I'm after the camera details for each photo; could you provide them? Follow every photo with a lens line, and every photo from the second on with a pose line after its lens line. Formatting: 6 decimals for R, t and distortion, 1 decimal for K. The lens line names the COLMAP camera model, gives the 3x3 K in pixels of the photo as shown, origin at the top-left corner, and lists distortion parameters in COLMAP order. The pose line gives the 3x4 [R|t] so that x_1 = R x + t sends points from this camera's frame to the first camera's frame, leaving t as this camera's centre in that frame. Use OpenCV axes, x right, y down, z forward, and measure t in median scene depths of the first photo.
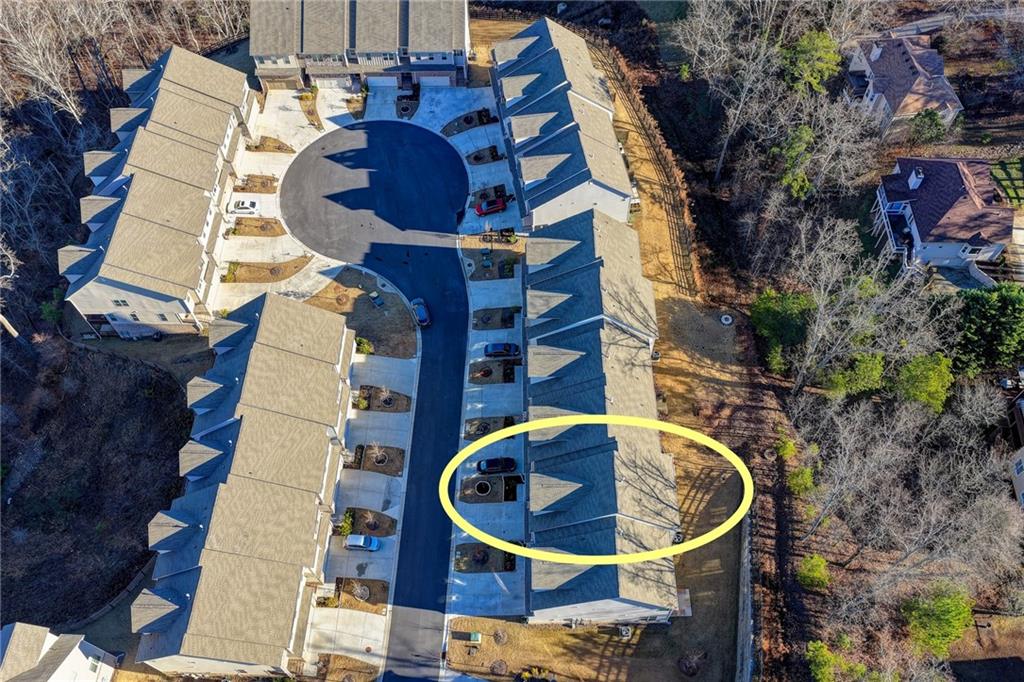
lens RADIAL K [[849.7, 0, 515.7], [0, 849.7, 346.1], [0, 0, 1]] dist [-0.012841, 0.042378]
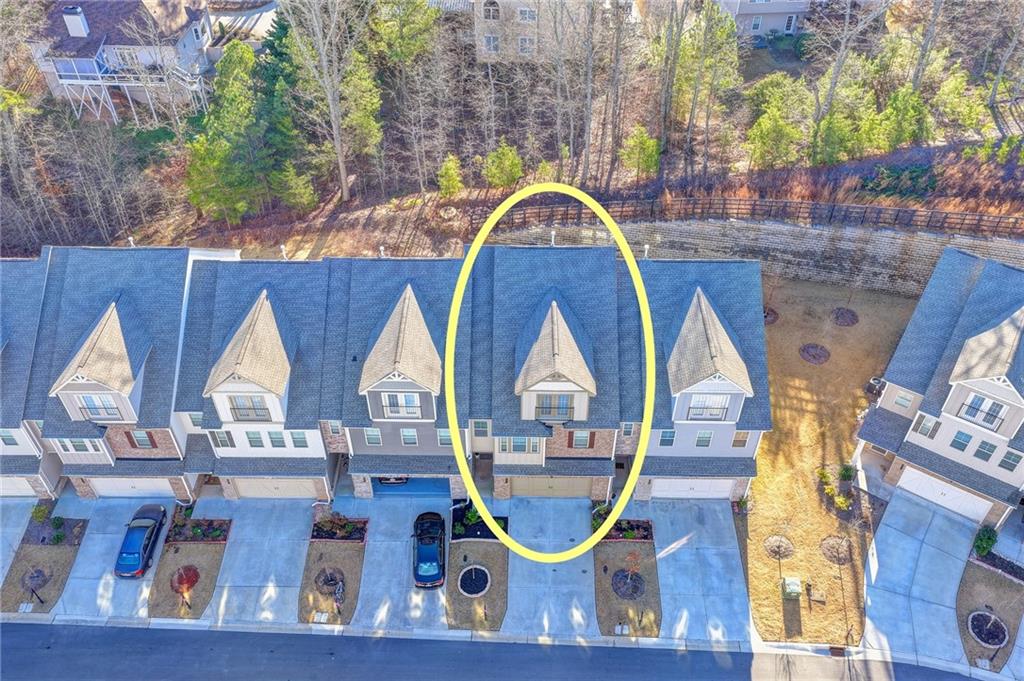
lens RADIAL K [[849.7, 0, 515.7], [0, 849.7, 345.6], [0, 0, 1]] dist [-0.012841, 0.042378]
pose [[0.014417, -0.680612, 0.732502, -0.266671], [0.846558, 0.398155, 0.353288, -0.026697], [-0.532101, 0.615012, 0.581918, 0.583467]]
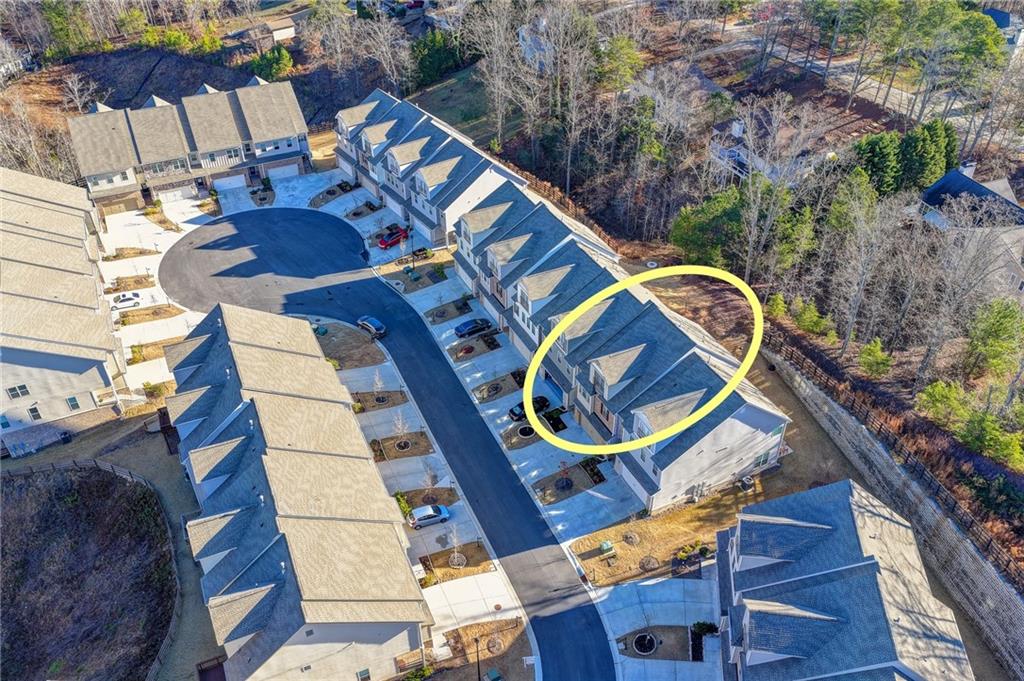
lens RADIAL K [[849.7, 0, 515.7], [0, 849.7, 345.6], [0, 0, 1]] dist [-0.012841, 0.042378]
pose [[0.900630, -0.259427, 0.348659, -0.308920], [0.364618, 0.887617, -0.281406, 0.306049], [-0.236471, 0.380570, 0.894007, 0.153880]]
